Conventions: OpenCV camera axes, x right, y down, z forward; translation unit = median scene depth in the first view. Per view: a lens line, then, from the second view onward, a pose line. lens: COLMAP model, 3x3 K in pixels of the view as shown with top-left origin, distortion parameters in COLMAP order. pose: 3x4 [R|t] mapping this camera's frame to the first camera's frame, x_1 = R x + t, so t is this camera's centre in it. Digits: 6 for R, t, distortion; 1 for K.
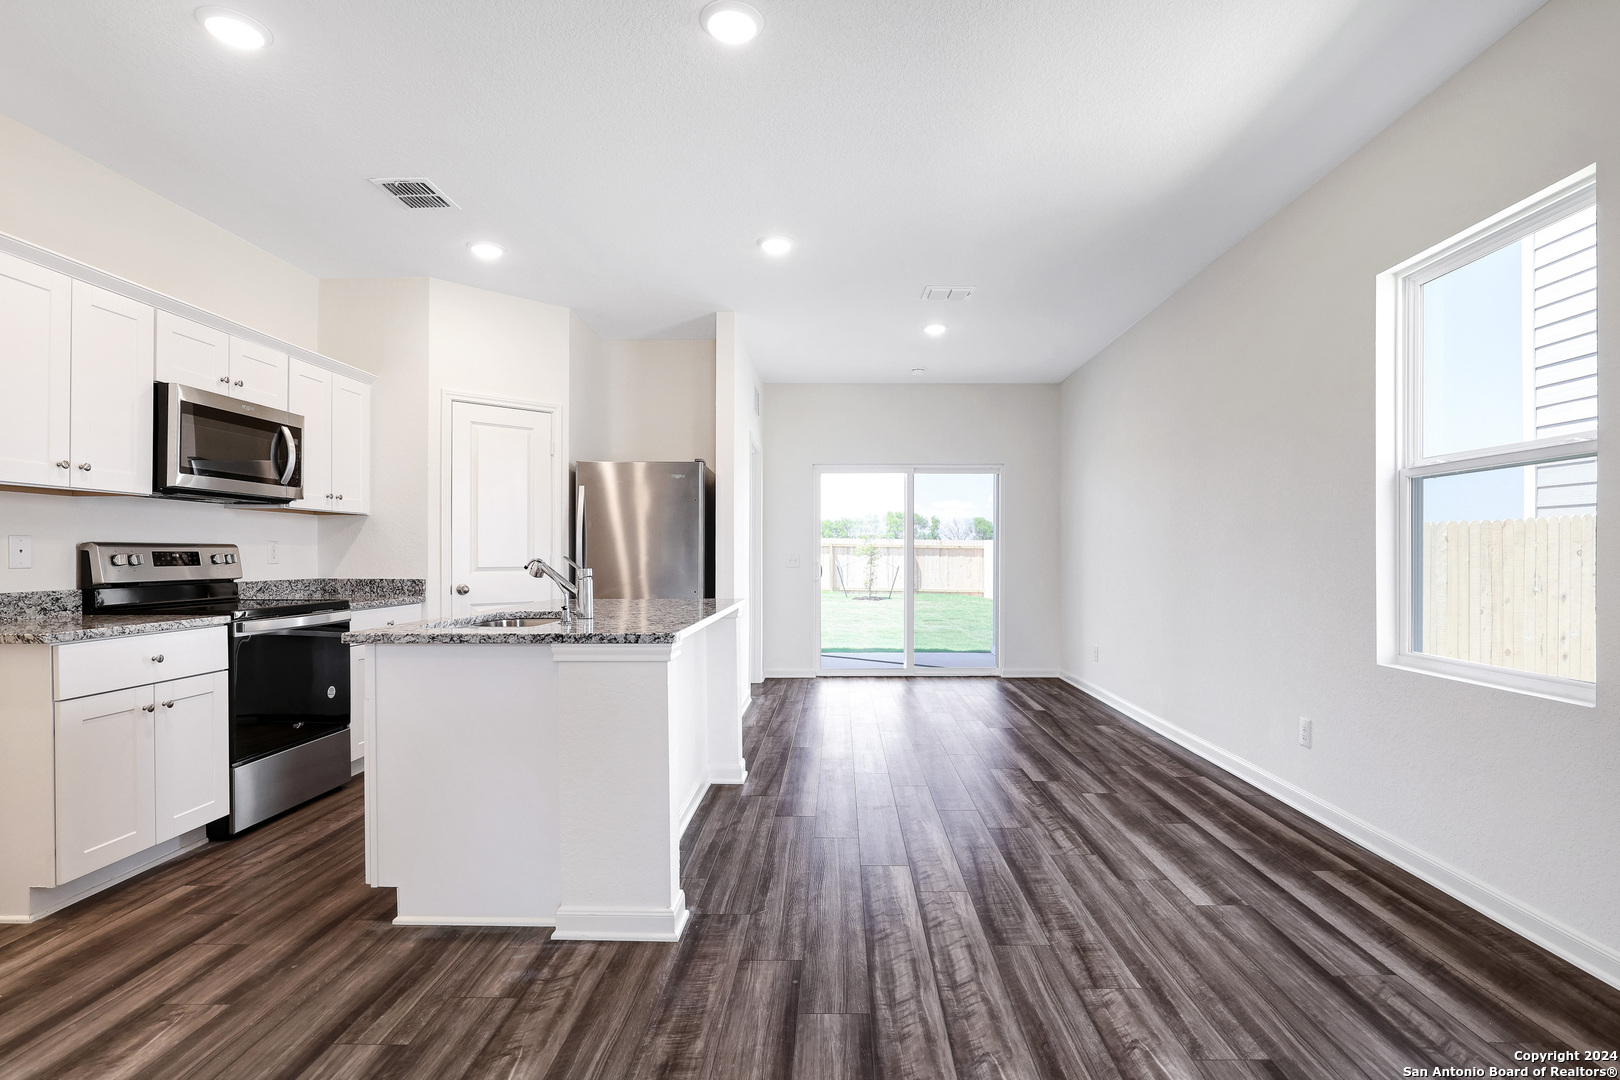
lens RADIAL K [[794.6, 0, 839.9], [0, 794.6, 553.4], [0, 0, 1]] dist [-0.014994, 0.000857]
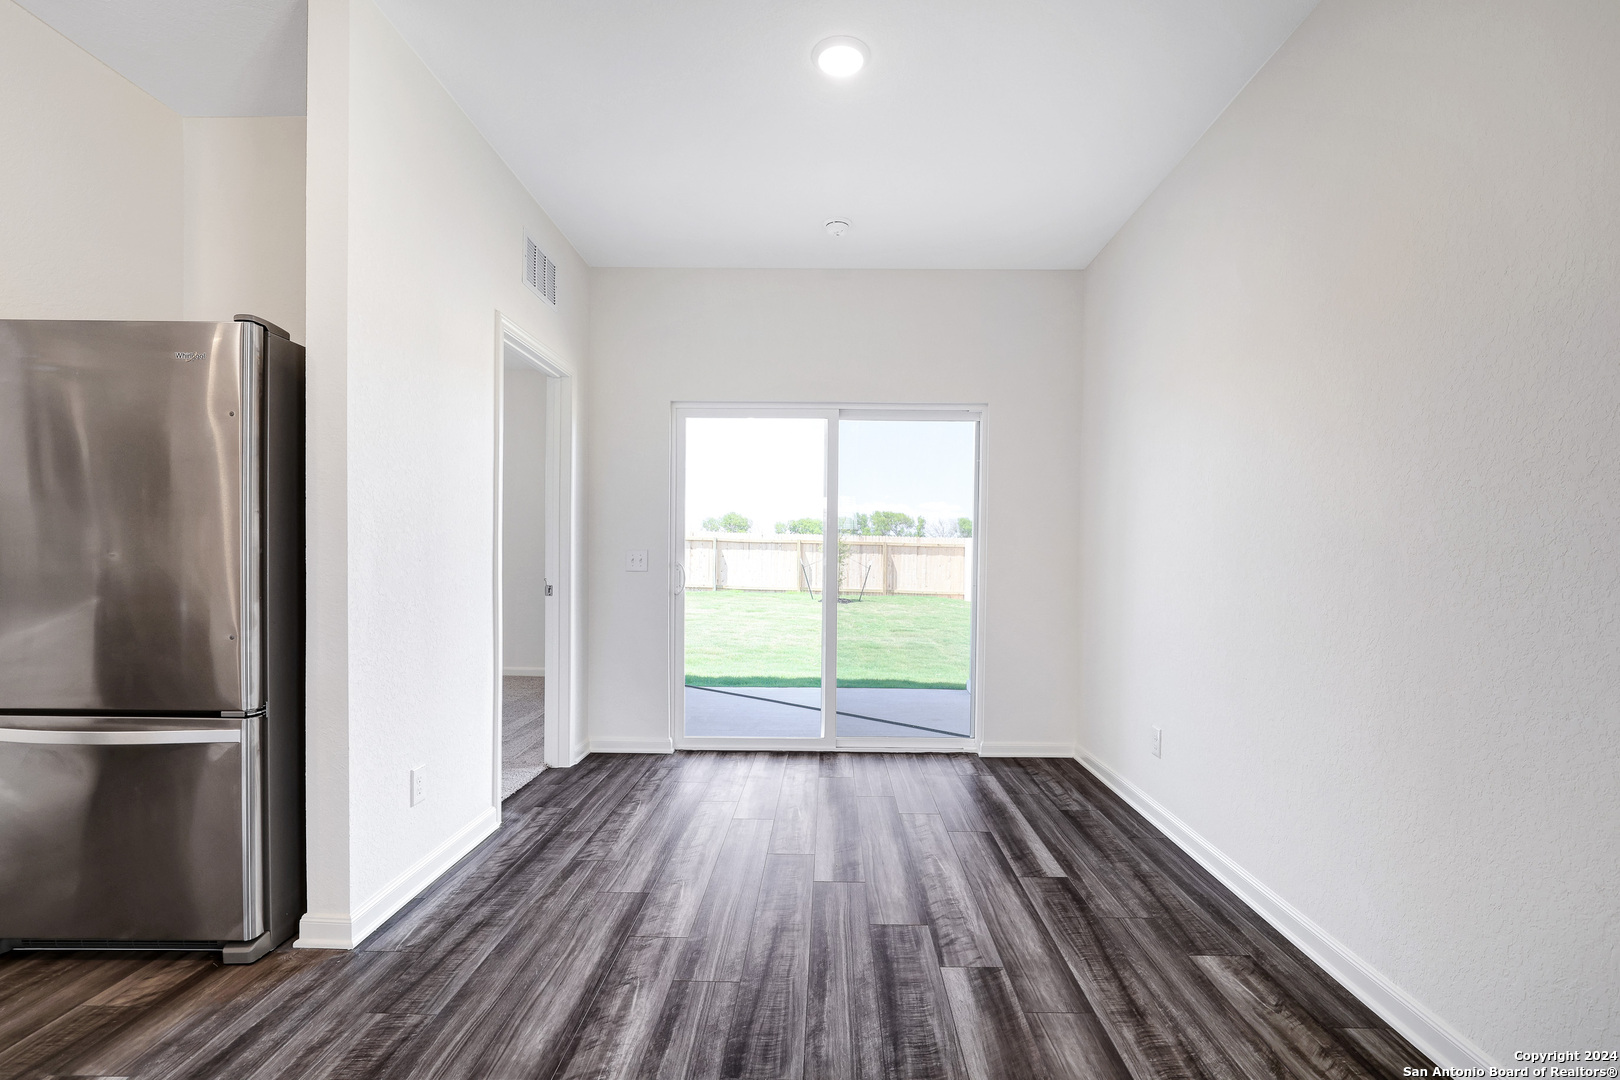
lens RADIAL K [[758.3, 0, 830.5], [0, 758.3, 562.5], [0, 0, 1]] dist [-0.019827, -0.000082]
pose [[0.999956, 0.009389, 0.000141, 0.199267], [-0.009390, 0.999845, 0.014917, 0.001231], [-0.000001, -0.014918, 0.999889, 0.951520]]
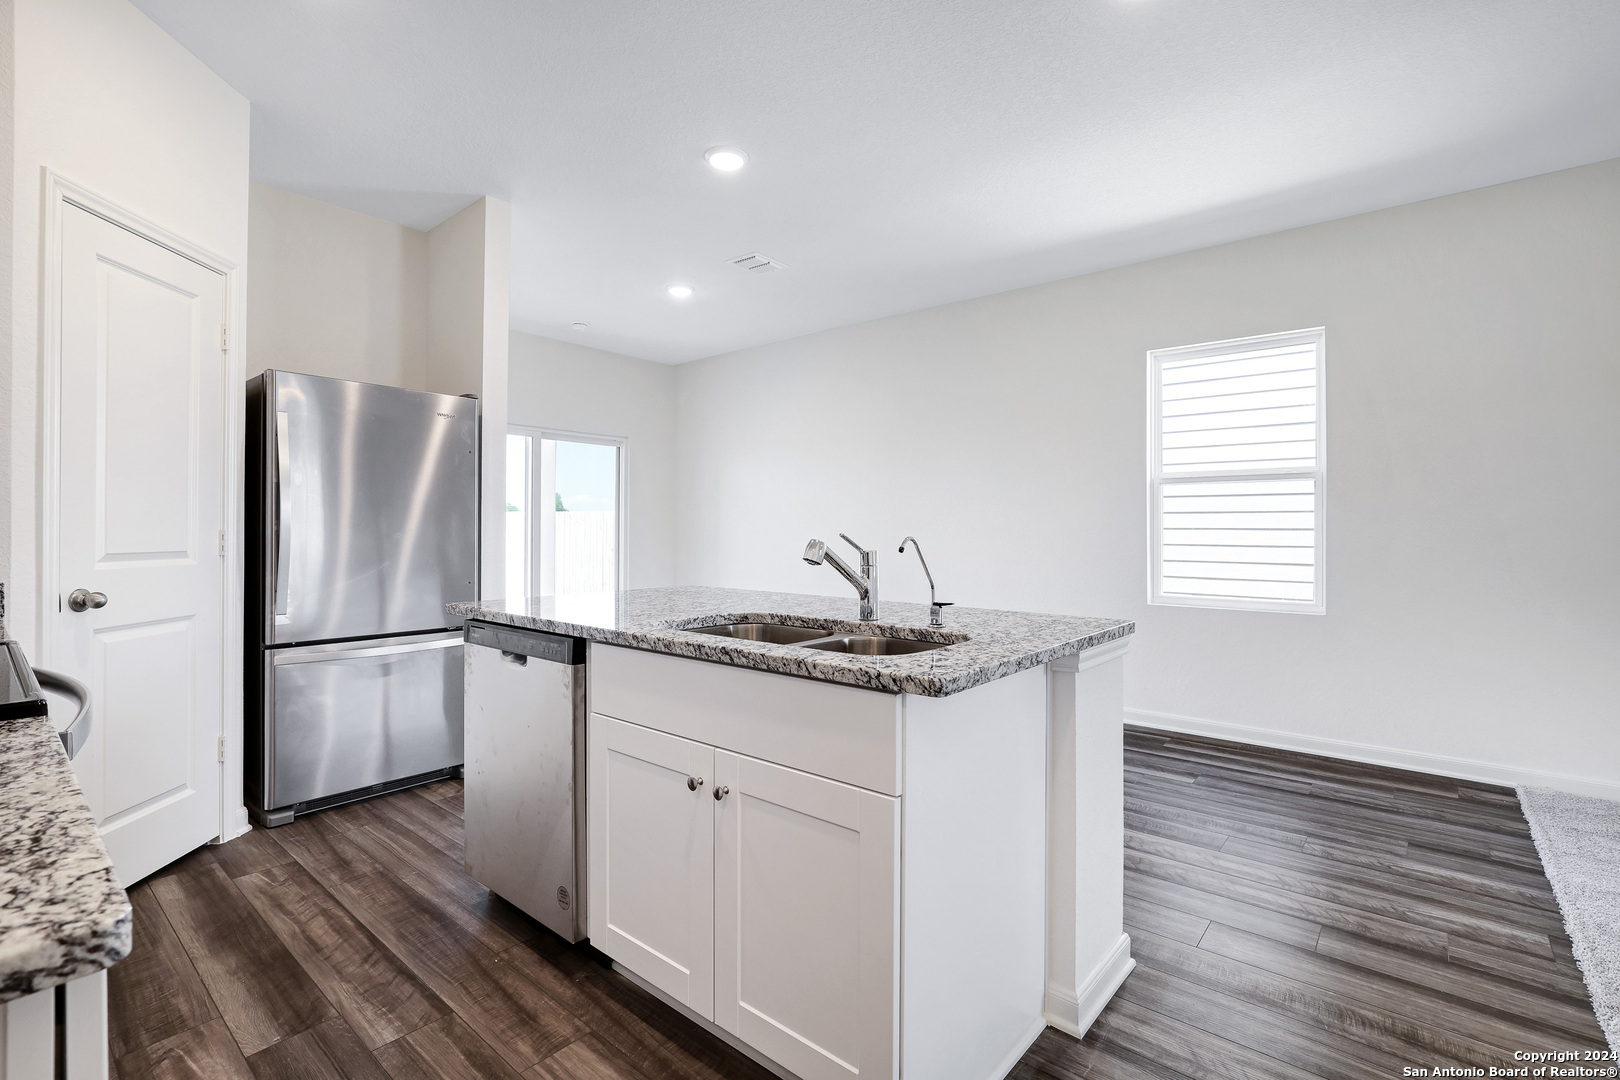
lens RADIAL K [[731.6, 0, 824.0], [0, 731.6, 532.3], [0, 0, 1]] dist [-0.013978, 0.000094]
pose [[0.636567, 0.003908, 0.771211, -0.741958], [-0.009319, 0.999953, 0.002624, 0.001730], [-0.771165, -0.008857, 0.636574, 0.524186]]
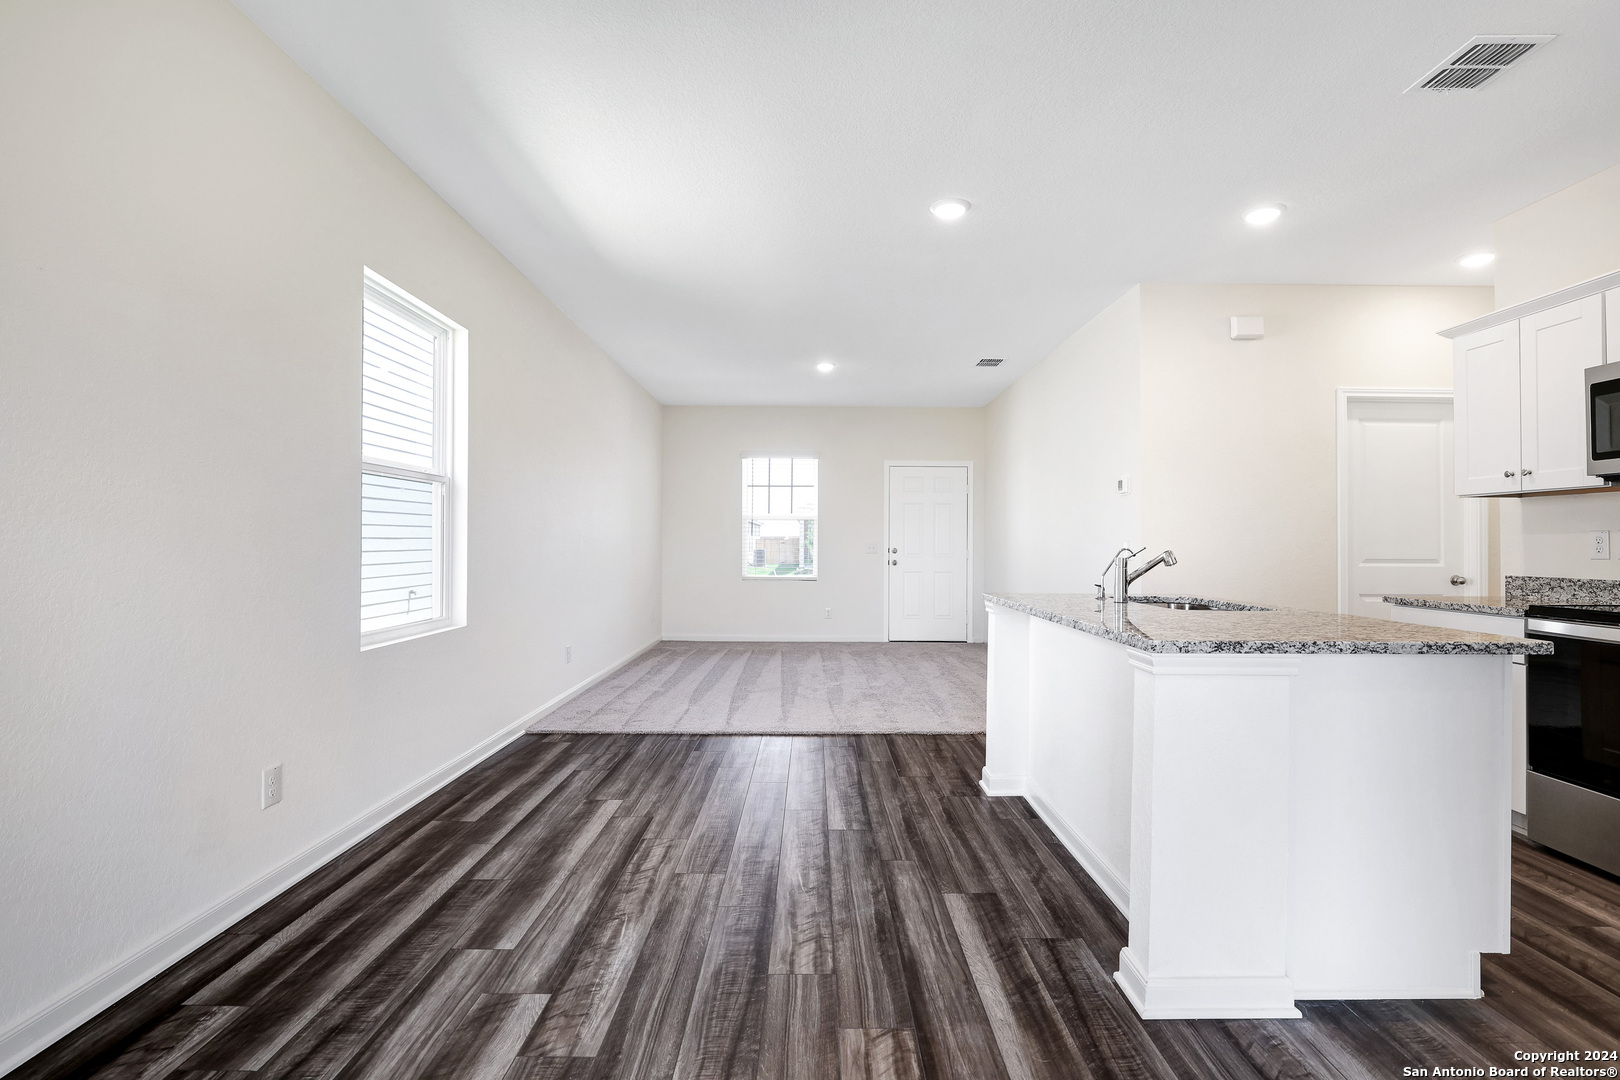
lens RADIAL K [[757.7, 0, 824.0], [0, 757.7, 530.7], [0, 0, 1]] dist [-0.022404, 0.000384]
pose [[-0.999876, -0.004181, -0.015198, 0.096138], [-0.003921, 0.999846, -0.017114, 0.001098], [0.015267, -0.017053, -0.999738, 1.778677]]
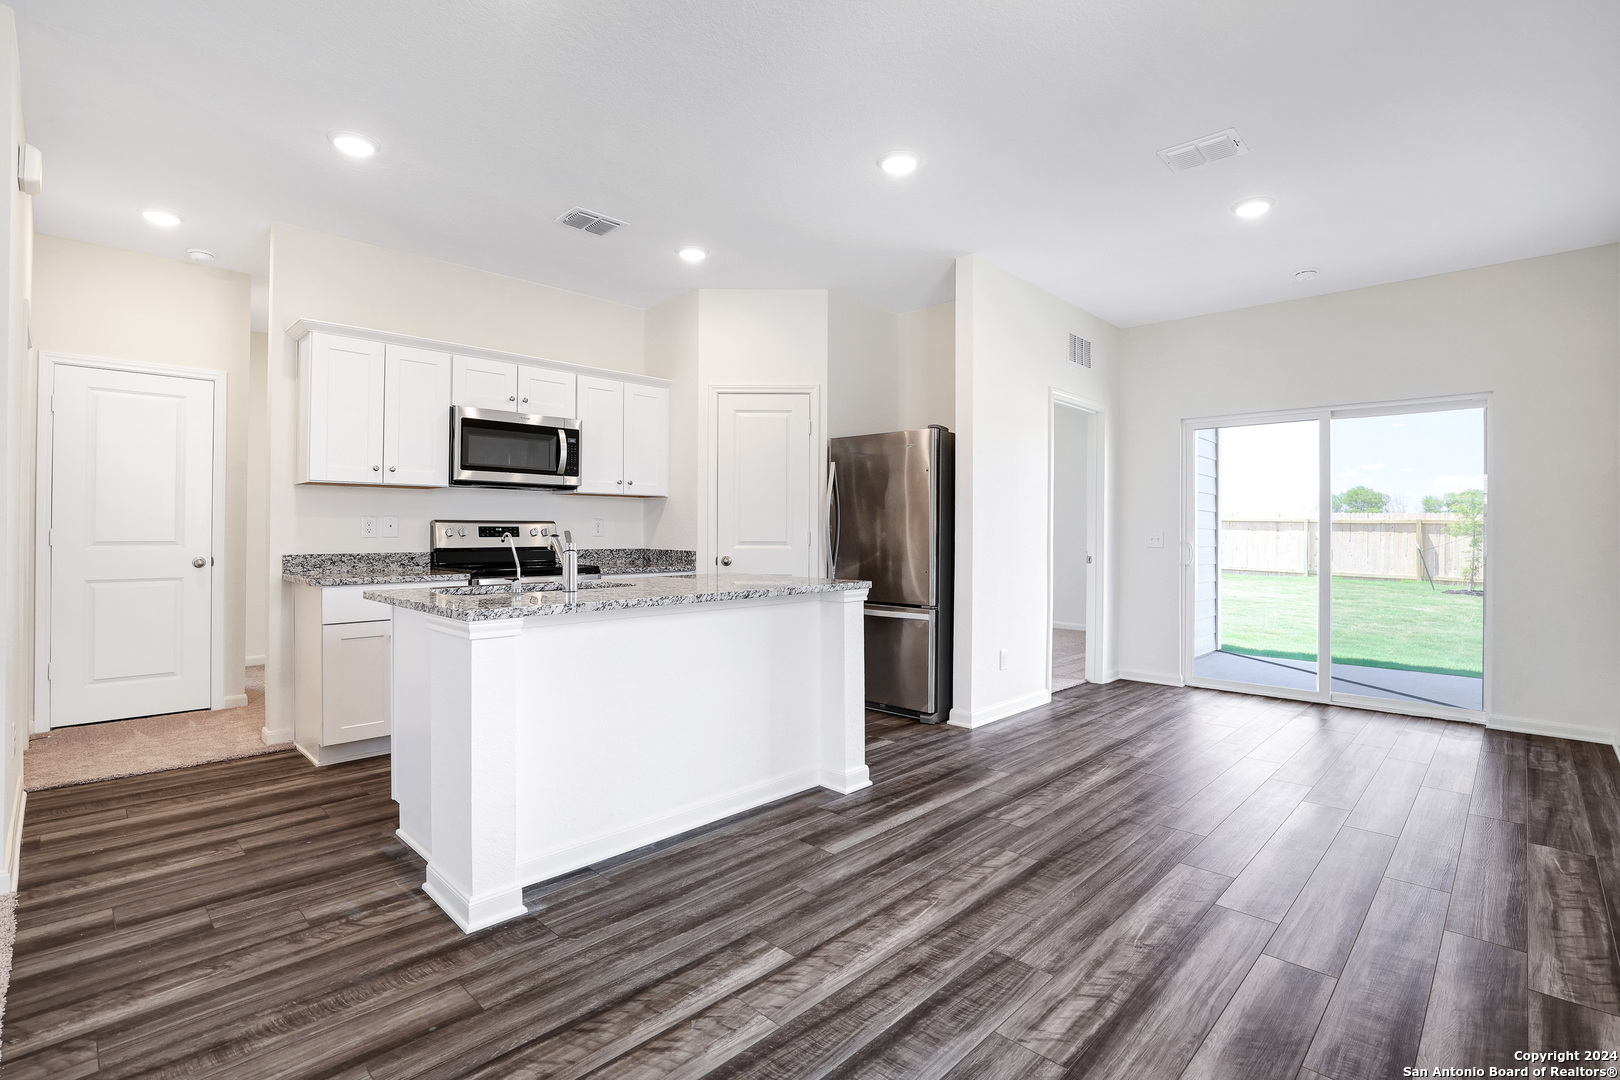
lens RADIAL K [[758.6, 0, 810.8], [0, 758.6, 532.6], [0, 0, 1]] dist [-0.032379, 0.007377]
pose [[0.720799, 0.005856, -0.693119, 0.499897], [-0.004553, 0.999983, 0.003714, 0.000883], [0.693129, 0.000479, 0.720814, 0.445504]]
